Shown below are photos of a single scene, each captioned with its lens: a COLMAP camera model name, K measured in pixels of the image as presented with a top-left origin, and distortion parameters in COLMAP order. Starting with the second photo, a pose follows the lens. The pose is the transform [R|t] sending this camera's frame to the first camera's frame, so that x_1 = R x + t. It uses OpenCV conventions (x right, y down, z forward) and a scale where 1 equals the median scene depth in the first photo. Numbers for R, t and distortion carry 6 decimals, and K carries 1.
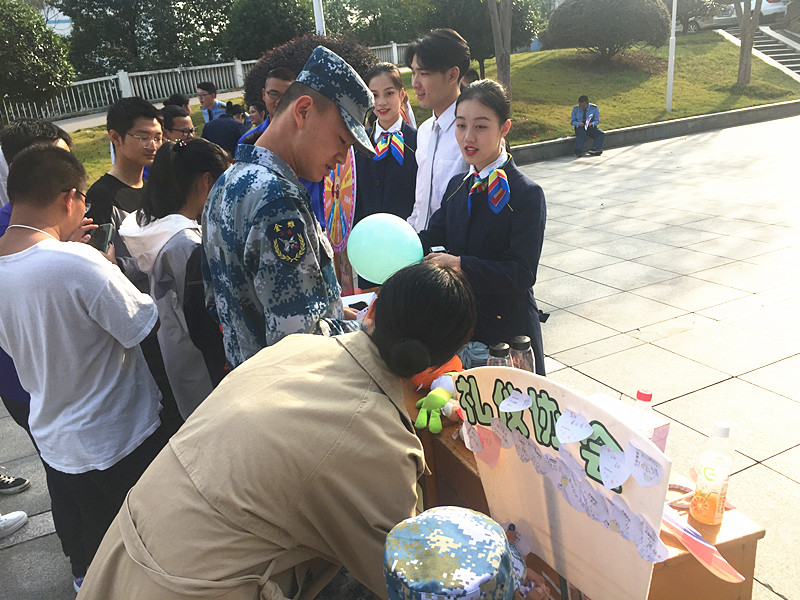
lens RADIAL K [[677.4, 0, 399.0], [0, 677.4, 299.0], [0, 0, 1]] dist [-0.001569, -0.008287]
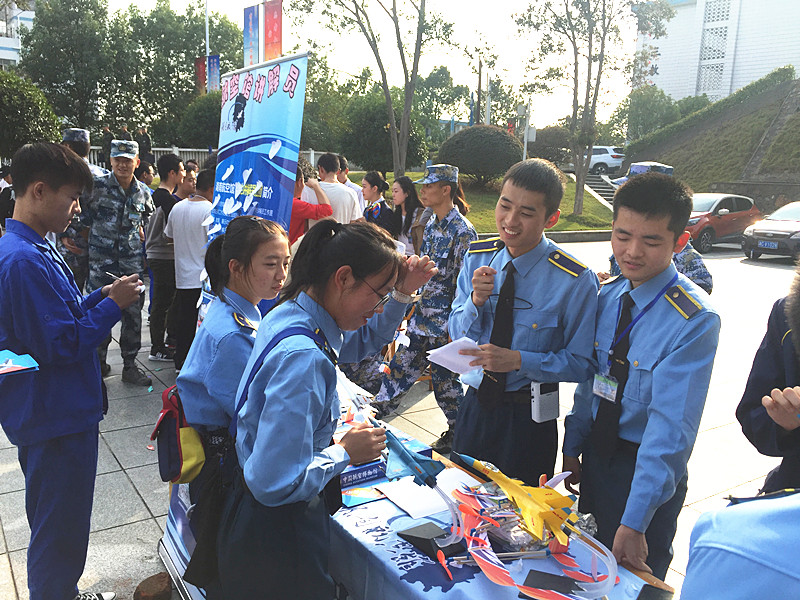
lens RADIAL K [[677.4, 0, 400.4], [0, 677.4, 299.9], [0, 0, 1]] dist [-0.001569, -0.008287]
pose [[0.983347, 0.096459, 0.154027, -0.020000], [-0.072223, 0.985137, -0.155849, 0.081026], [-0.166771, 0.142129, 0.975698, -0.218966]]
